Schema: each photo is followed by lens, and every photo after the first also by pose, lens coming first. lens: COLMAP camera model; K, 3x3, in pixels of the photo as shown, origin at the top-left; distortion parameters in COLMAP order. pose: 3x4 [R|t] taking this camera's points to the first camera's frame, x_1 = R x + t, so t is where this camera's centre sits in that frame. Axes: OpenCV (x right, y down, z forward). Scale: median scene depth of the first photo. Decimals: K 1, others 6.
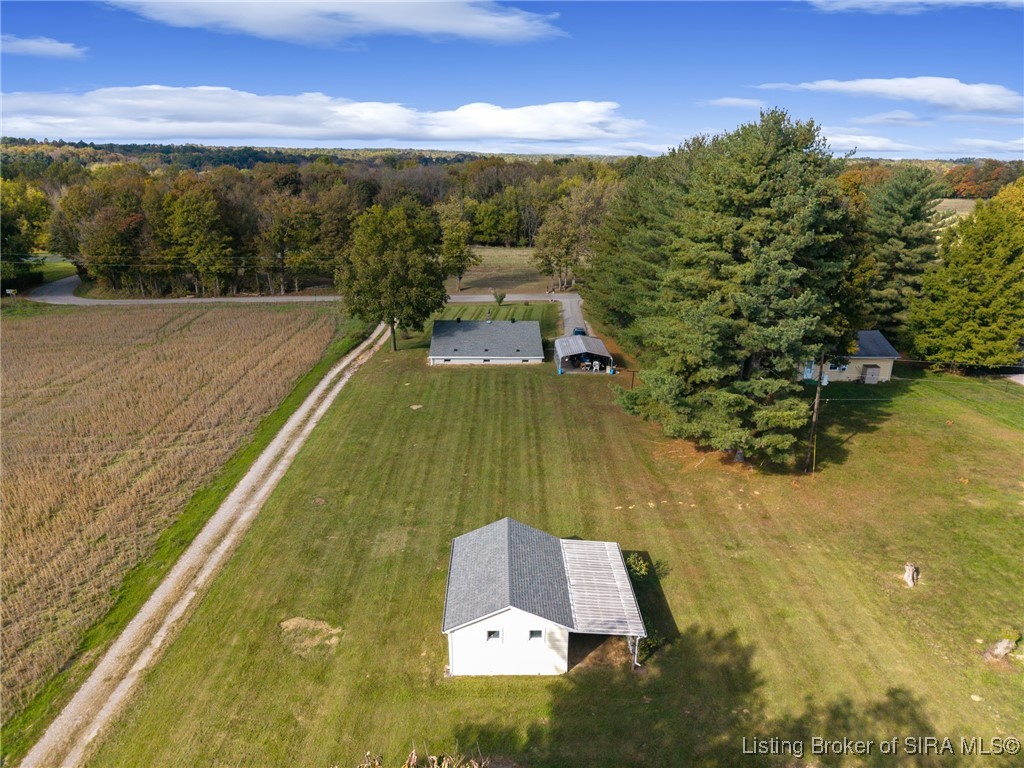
lens RADIAL K [[702.4, 0, 511.6], [0, 702.4, 398.7], [0, 0, 1]] dist [0.002504, -0.001241]
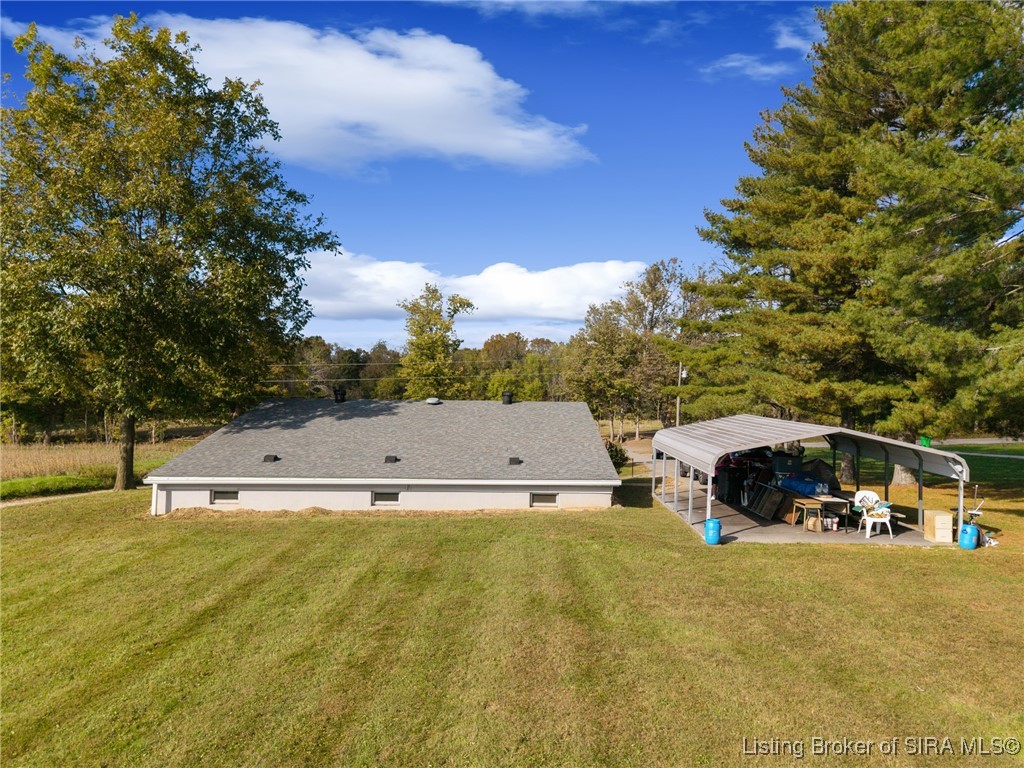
lens RADIAL K [[696.0, 0, 482.1], [0, 696.0, 385.1], [0, 0, 1]] dist [0.112396, -0.001995]
pose [[0.996519, -0.007727, -0.083002, 0.017758], [-0.020697, 0.941586, -0.336137, -0.008210], [0.080750, 0.336685, 0.938148, 0.710101]]
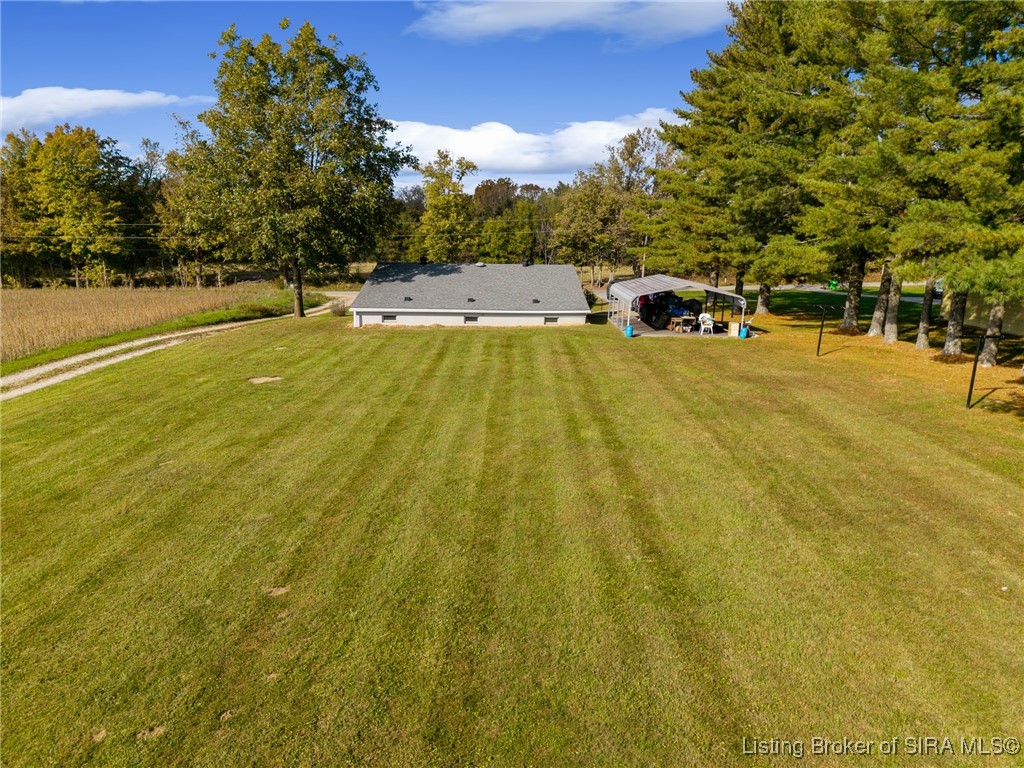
lens RADIAL K [[702.4, 0, 511.6], [0, 702.4, 398.7], [0, 0, 1]] dist [0.002504, -0.001241]
pose [[0.999838, 0.001615, -0.017925, 0.000990], [-0.003408, 0.994936, -0.100450, 0.045787], [0.017672, 0.100495, 0.994781, 0.492593]]
